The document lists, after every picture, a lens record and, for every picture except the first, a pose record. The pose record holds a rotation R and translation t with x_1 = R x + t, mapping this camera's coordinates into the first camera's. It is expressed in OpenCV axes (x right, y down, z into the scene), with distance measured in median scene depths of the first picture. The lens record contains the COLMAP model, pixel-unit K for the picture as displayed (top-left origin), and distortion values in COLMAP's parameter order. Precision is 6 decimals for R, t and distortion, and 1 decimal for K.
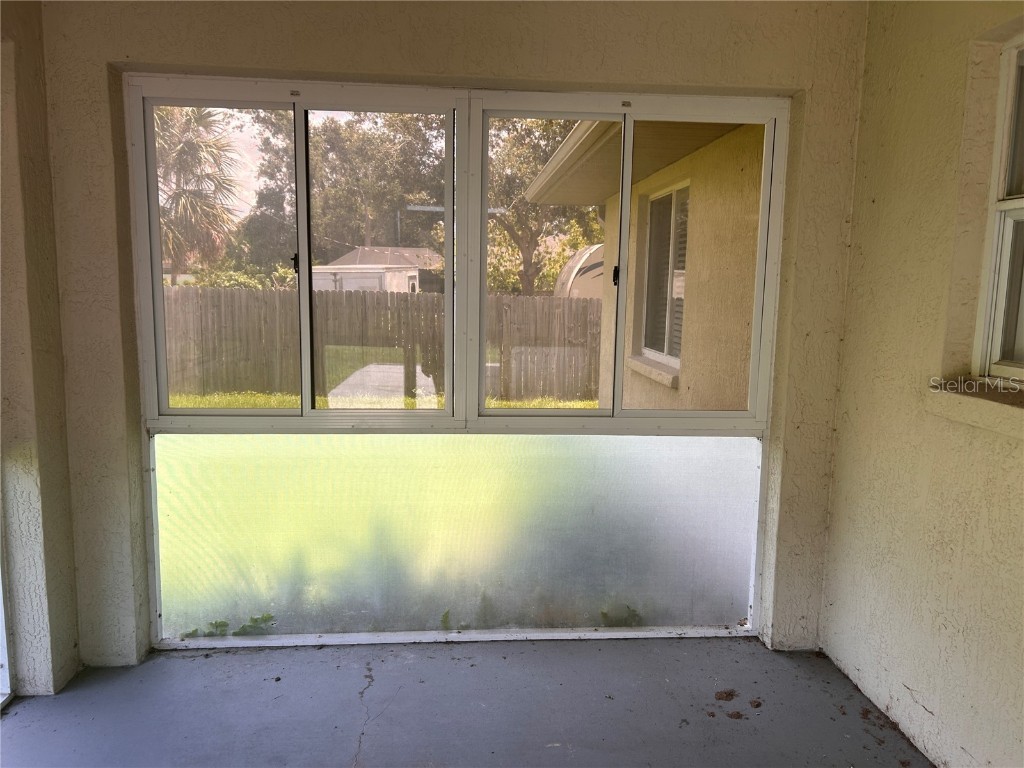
lens RADIAL K [[795.5, 0, 512.0], [0, 795.5, 384.0], [0, 0, 1]] dist [0.066468, -0.080950]
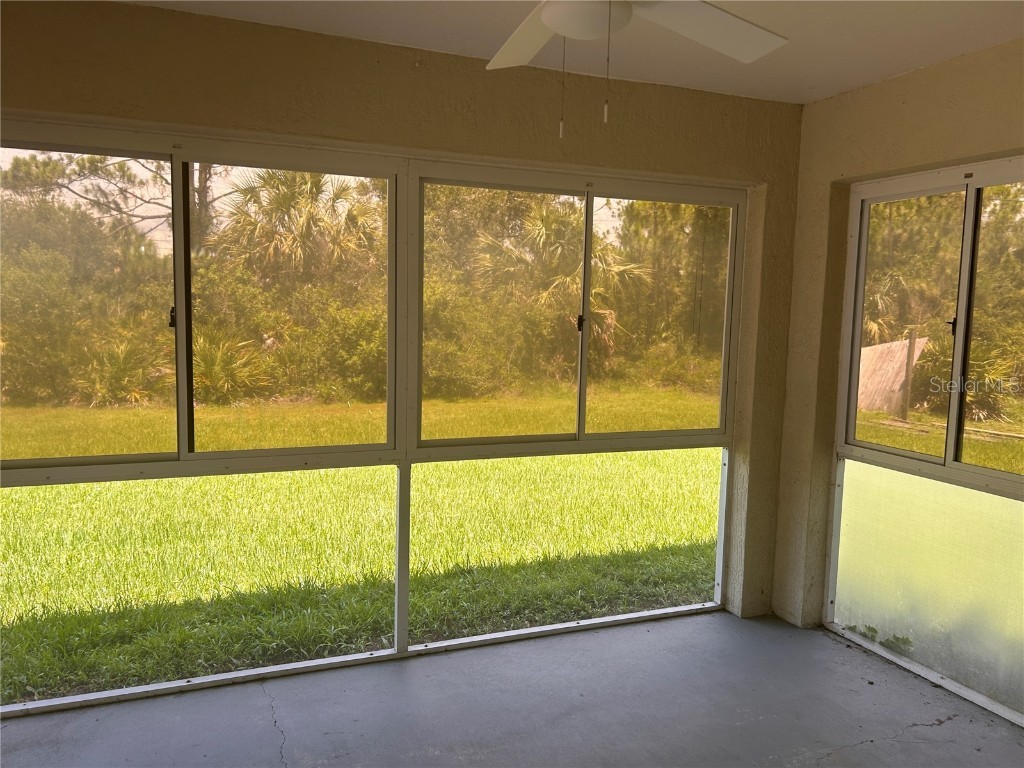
lens RADIAL K [[763.2, 0, 517.3], [0, 763.2, 374.9], [0, 0, 1]] dist [0.059891, -0.076609]
pose [[0.323702, 0.071208, -0.943476, 0.526990], [-0.151410, 0.988212, 0.022637, -0.017274], [0.933966, 0.135524, 0.330668, 0.093900]]
